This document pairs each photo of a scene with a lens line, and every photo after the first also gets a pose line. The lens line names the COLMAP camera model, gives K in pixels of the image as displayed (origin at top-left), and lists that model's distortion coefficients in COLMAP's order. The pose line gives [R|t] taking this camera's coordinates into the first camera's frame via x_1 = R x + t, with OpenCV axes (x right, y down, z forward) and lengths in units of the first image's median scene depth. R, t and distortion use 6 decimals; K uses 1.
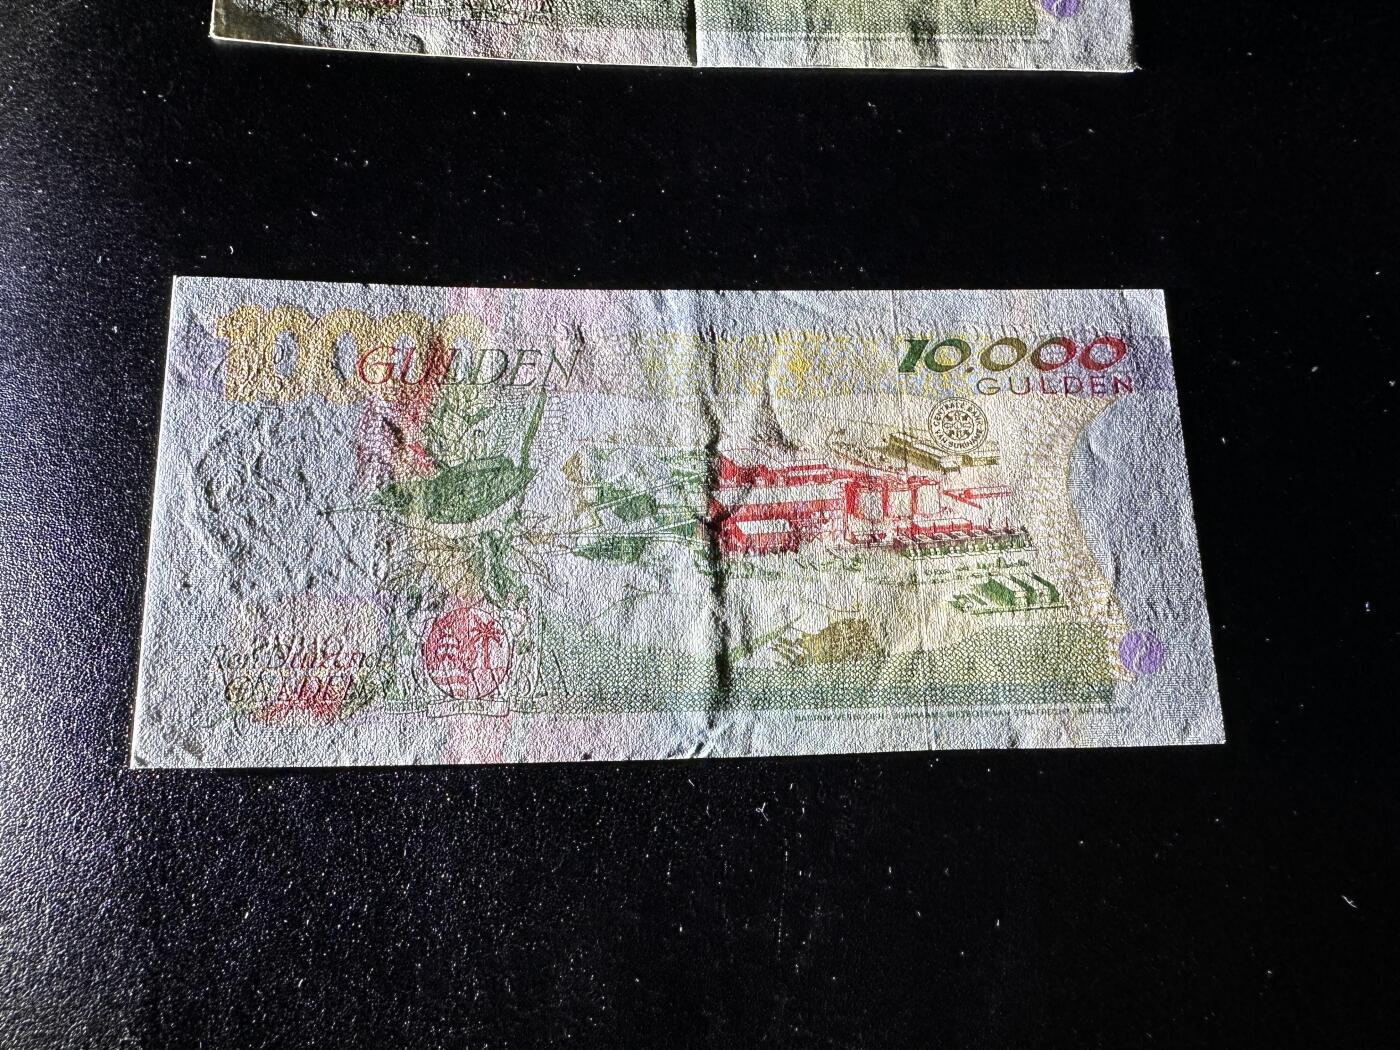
lens RADIAL K [[984.3, 0, 686.5], [0, 984.3, 522.9], [0, 0, 1]] dist [0.024824, -0.016836]
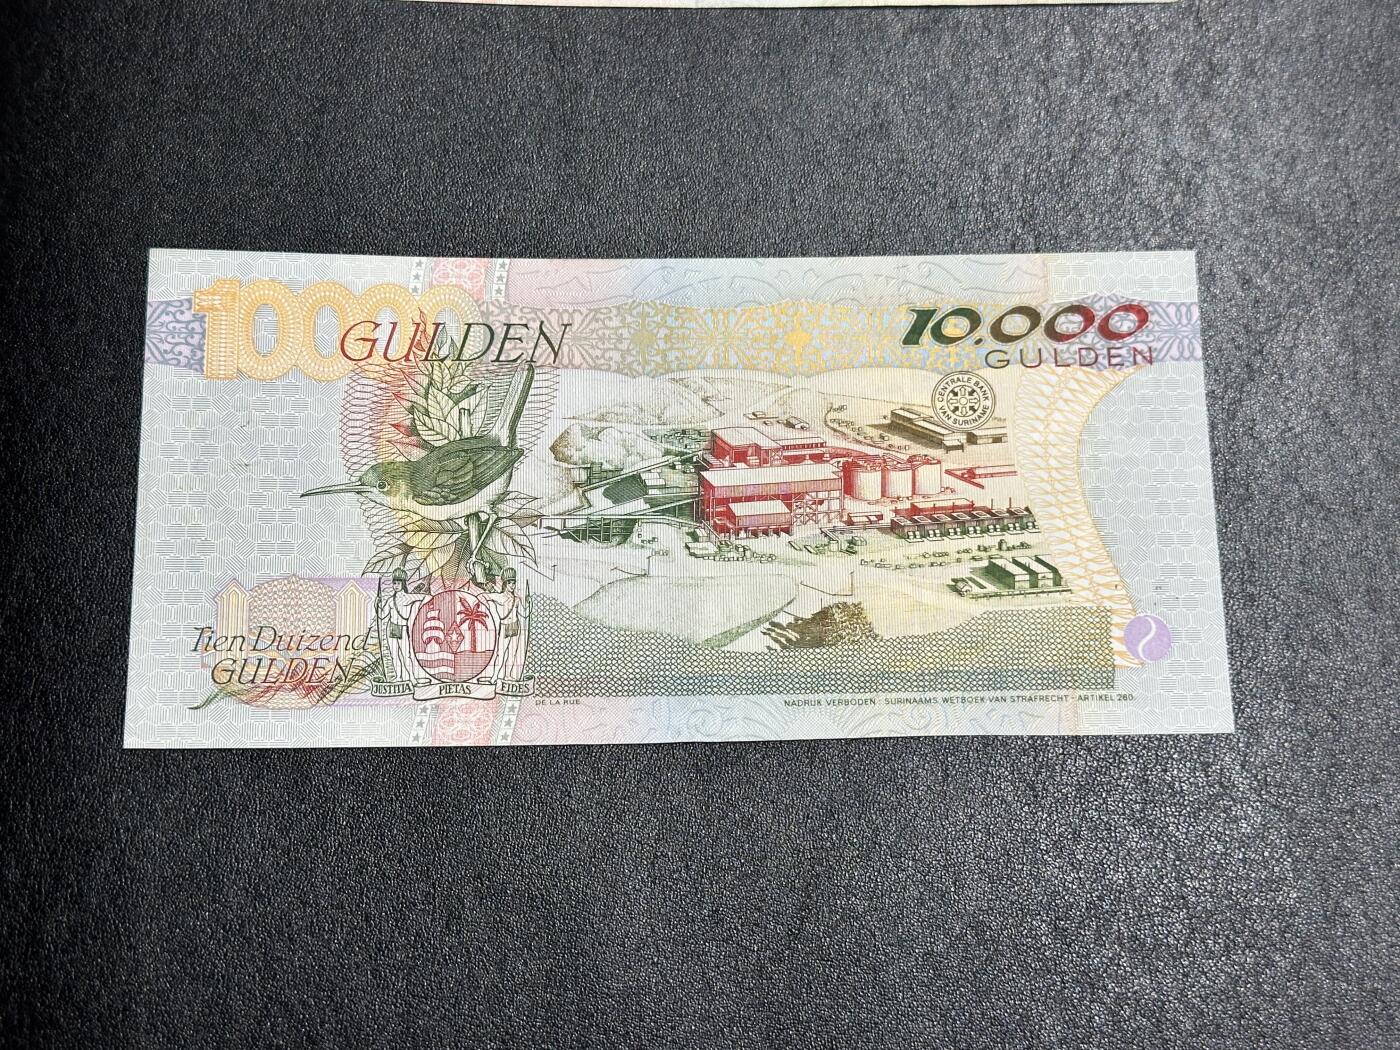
lens RADIAL K [[1990.9, 0, 692.8], [0, 1990.9, 523.7], [0, 0, 1]] dist [0.118808, 0.000000]
pose [[0.996905, -0.000621, -0.078609, 0.167907], [0.000719, 0.999999, 0.001219, 0.016809], [0.078608, -0.001272, 0.996905, -0.941914]]
